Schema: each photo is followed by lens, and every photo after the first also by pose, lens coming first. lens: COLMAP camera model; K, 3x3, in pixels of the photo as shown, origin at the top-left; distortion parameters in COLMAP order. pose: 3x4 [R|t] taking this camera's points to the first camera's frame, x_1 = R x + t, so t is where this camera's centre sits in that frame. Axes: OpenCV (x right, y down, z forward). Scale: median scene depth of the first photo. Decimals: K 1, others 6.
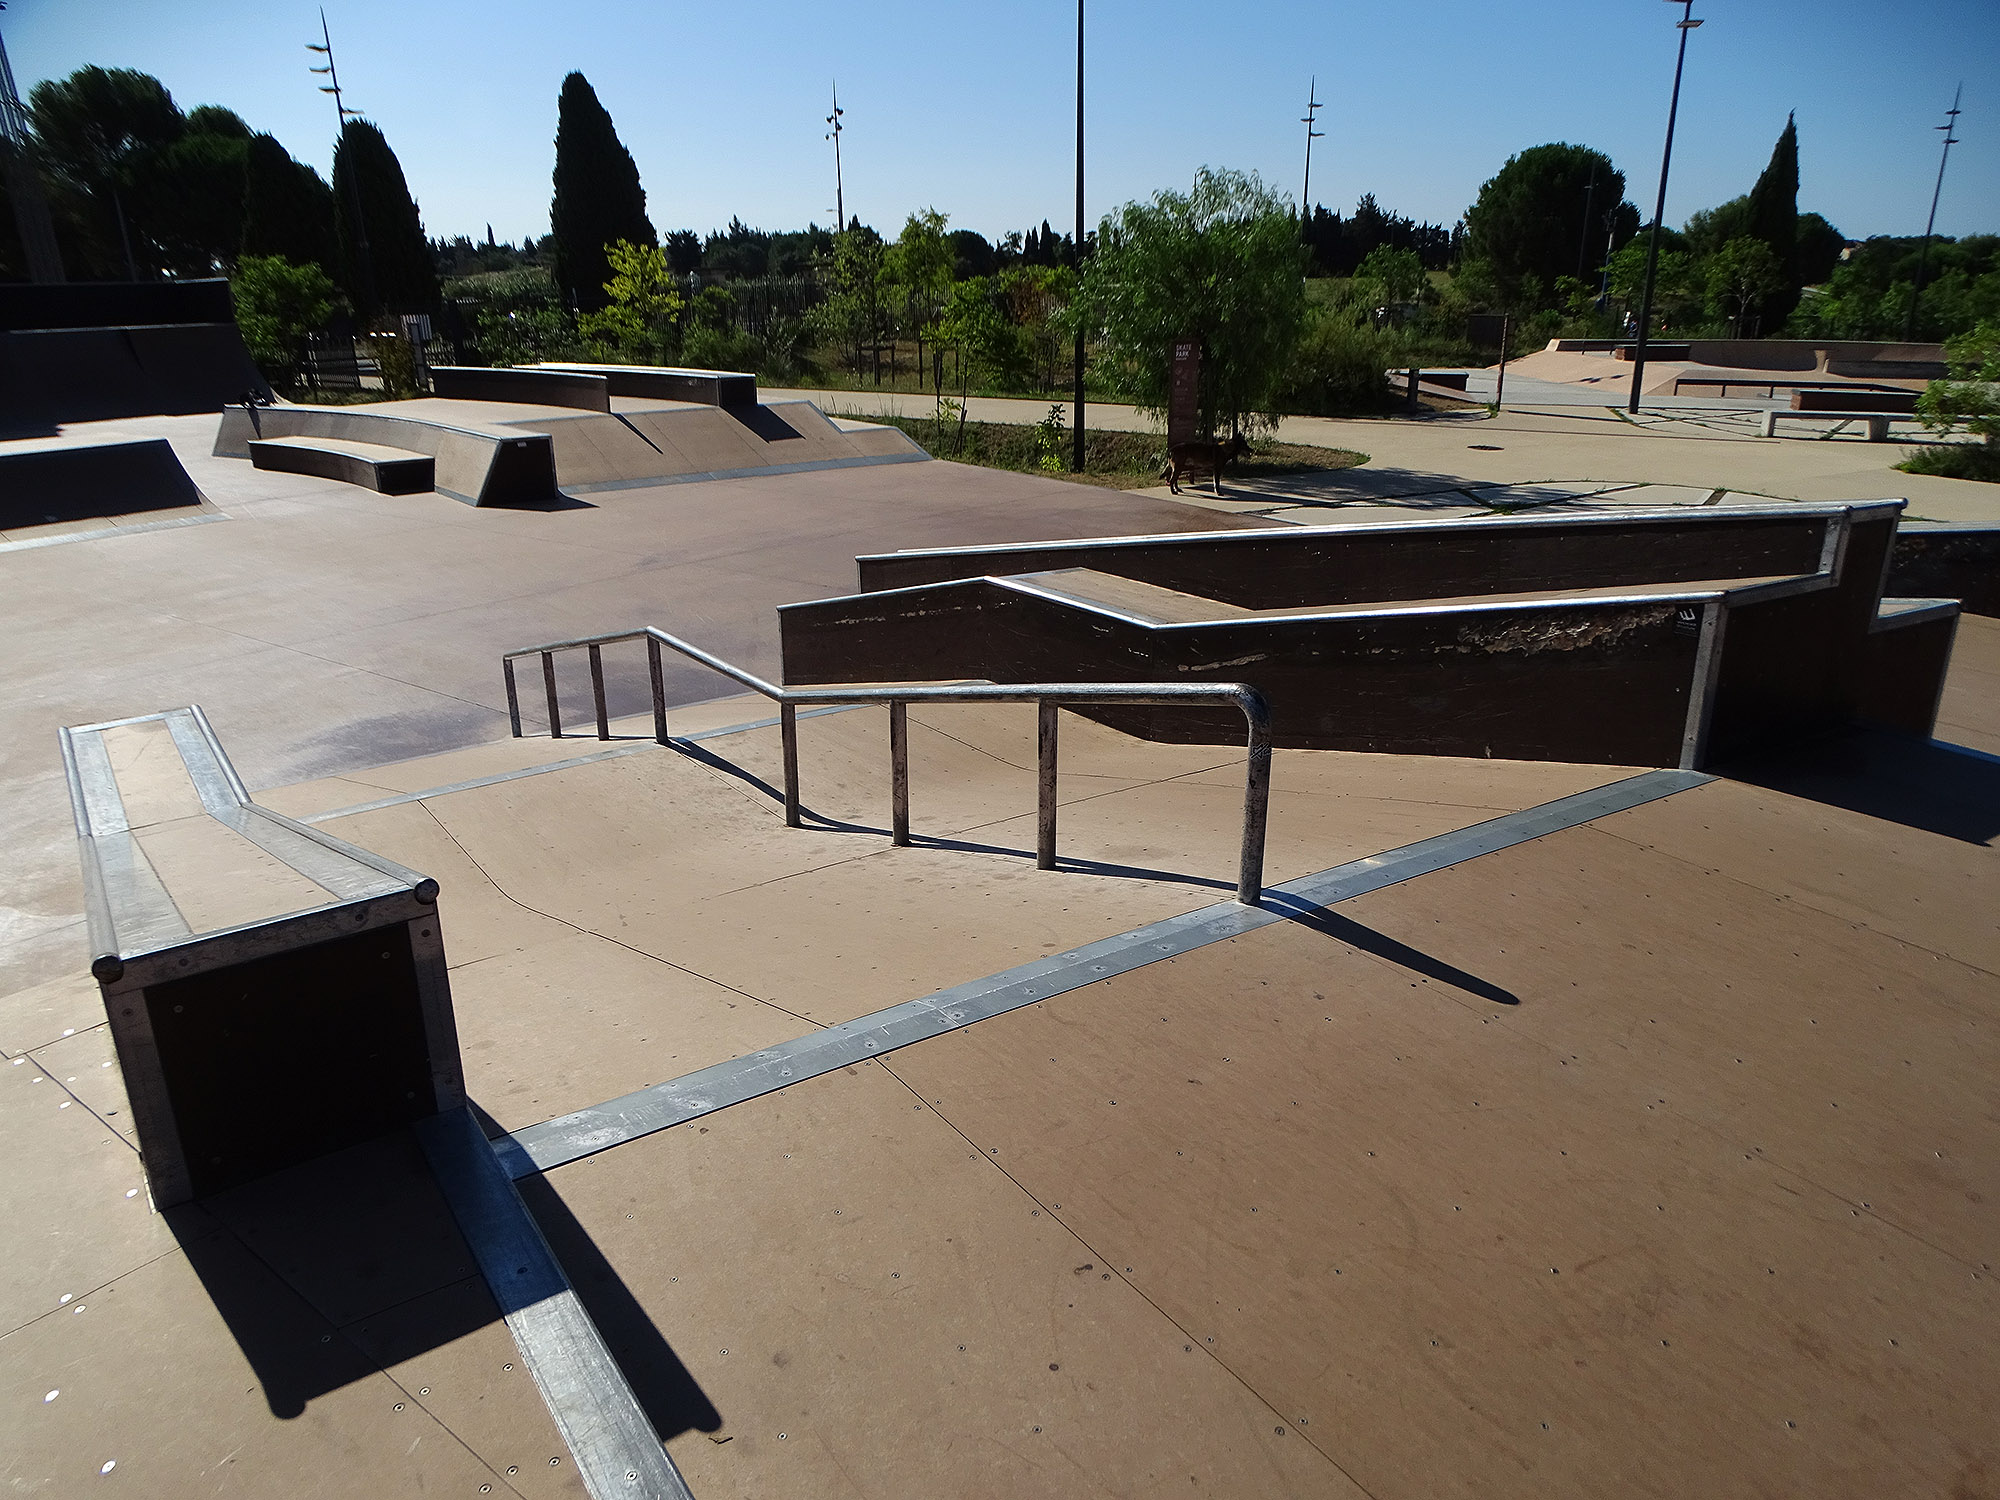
lens RADIAL K [[1485.1, 0, 1000.0], [0, 1485.1, 750.0], [0, 0, 1]] dist [0.031926, -0.000654]
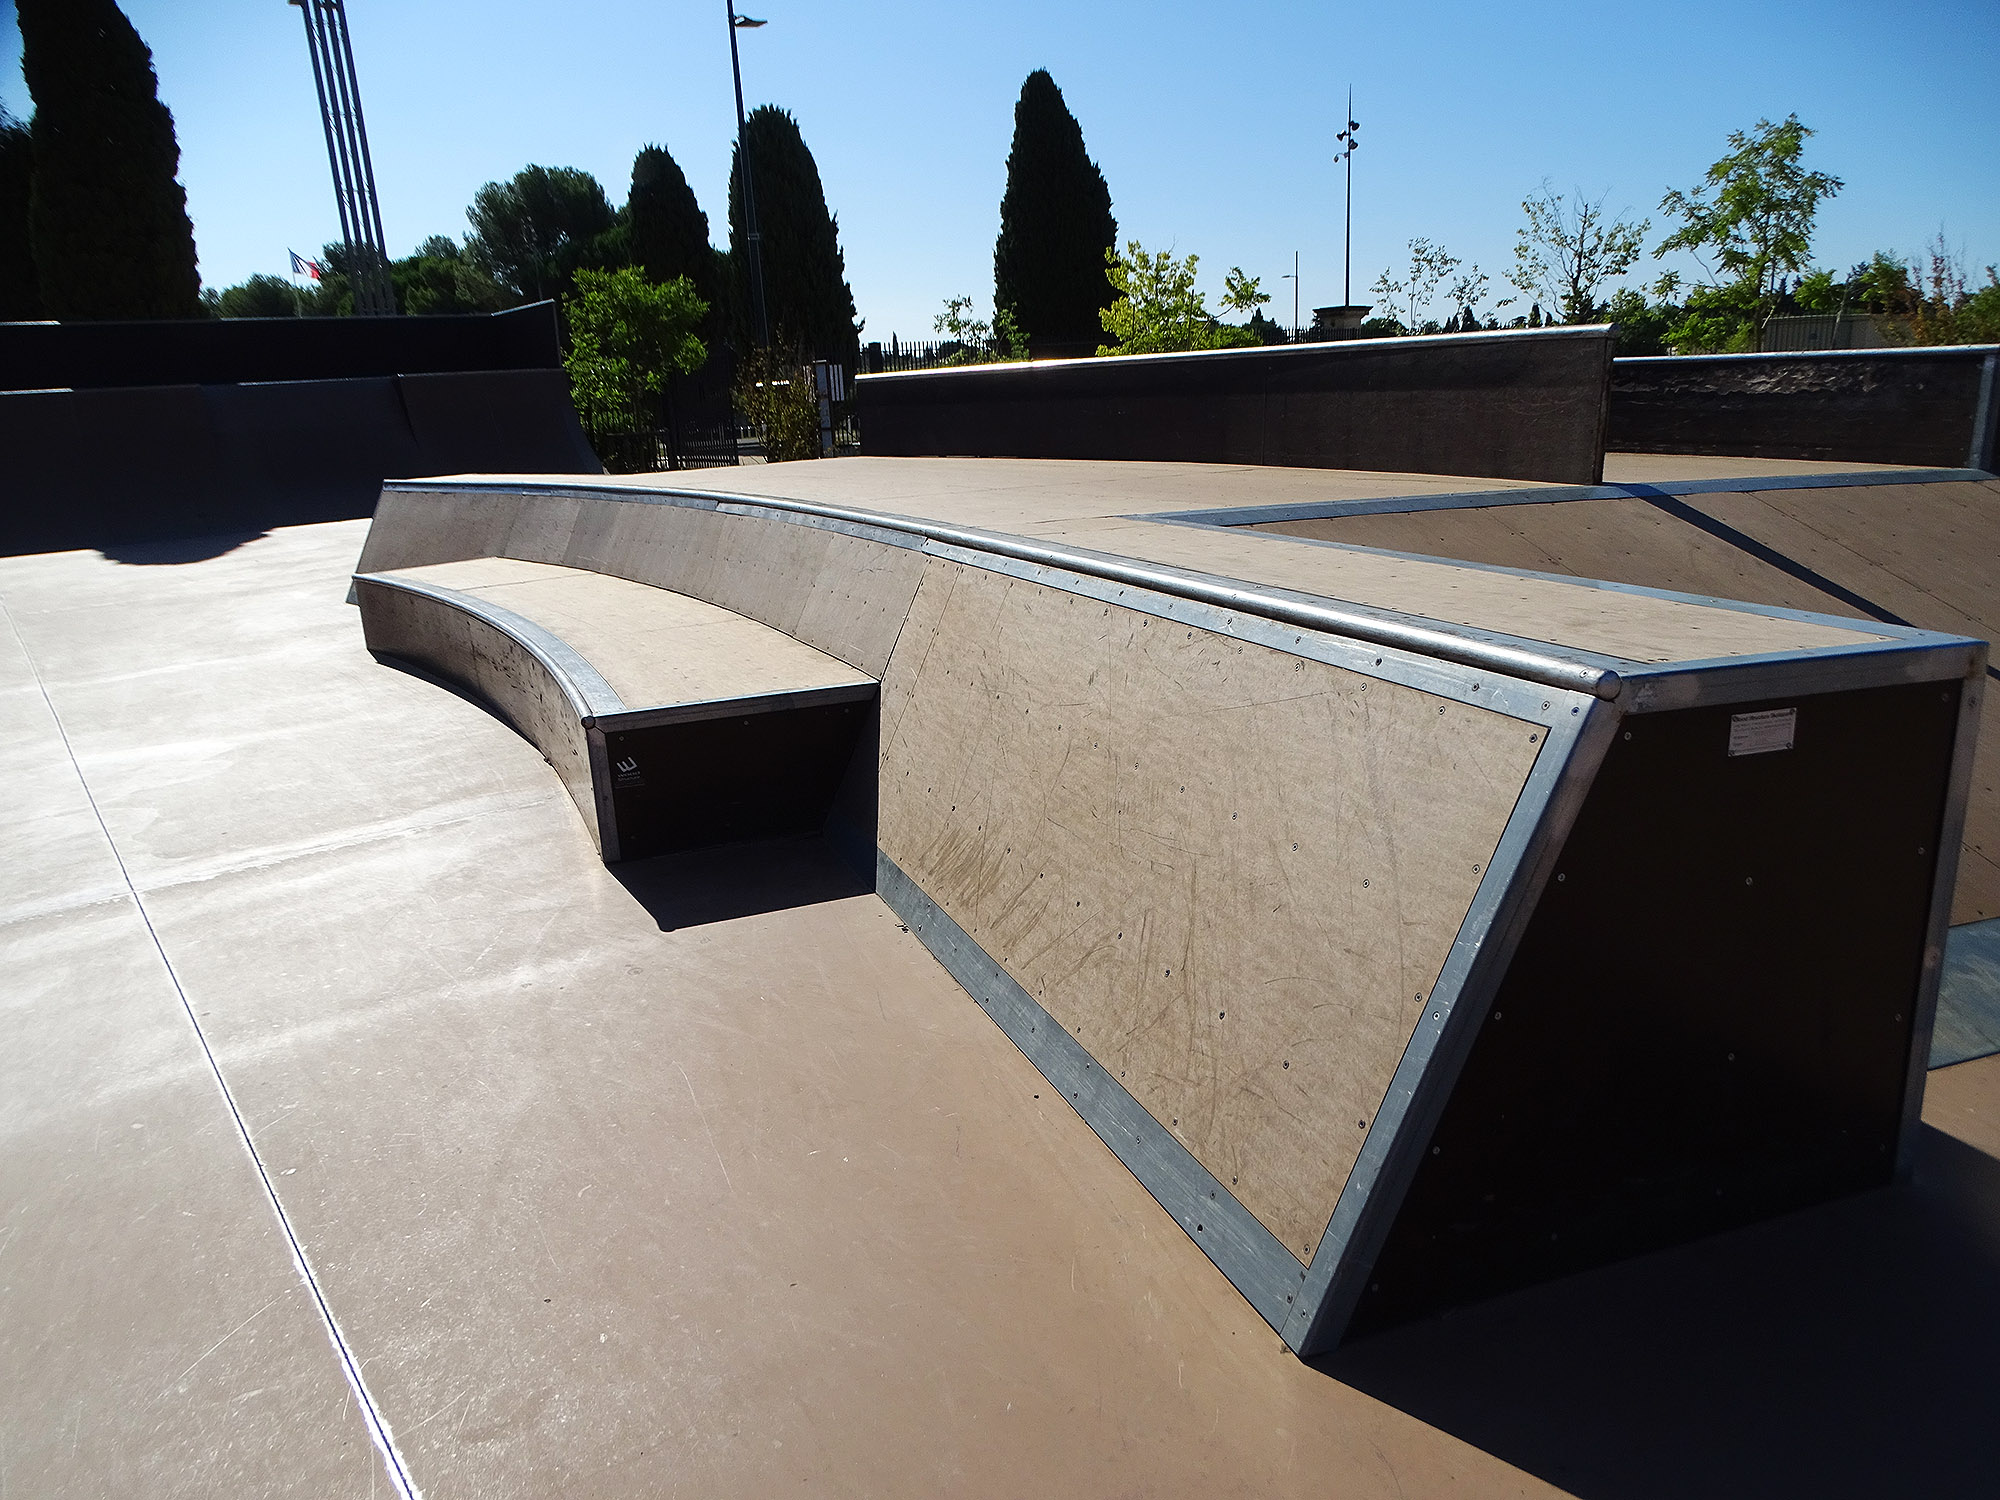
lens RADIAL K [[1485.1, 0, 1000.0], [0, 1485.1, 750.0], [0, 0, 1]] dist [0.031926, -0.000654]
pose [[0.970997, 0.042552, -0.235274, -0.107216], [-0.057695, 0.996656, -0.057856, -0.060202], [0.232025, 0.069752, 0.970206, 0.275062]]
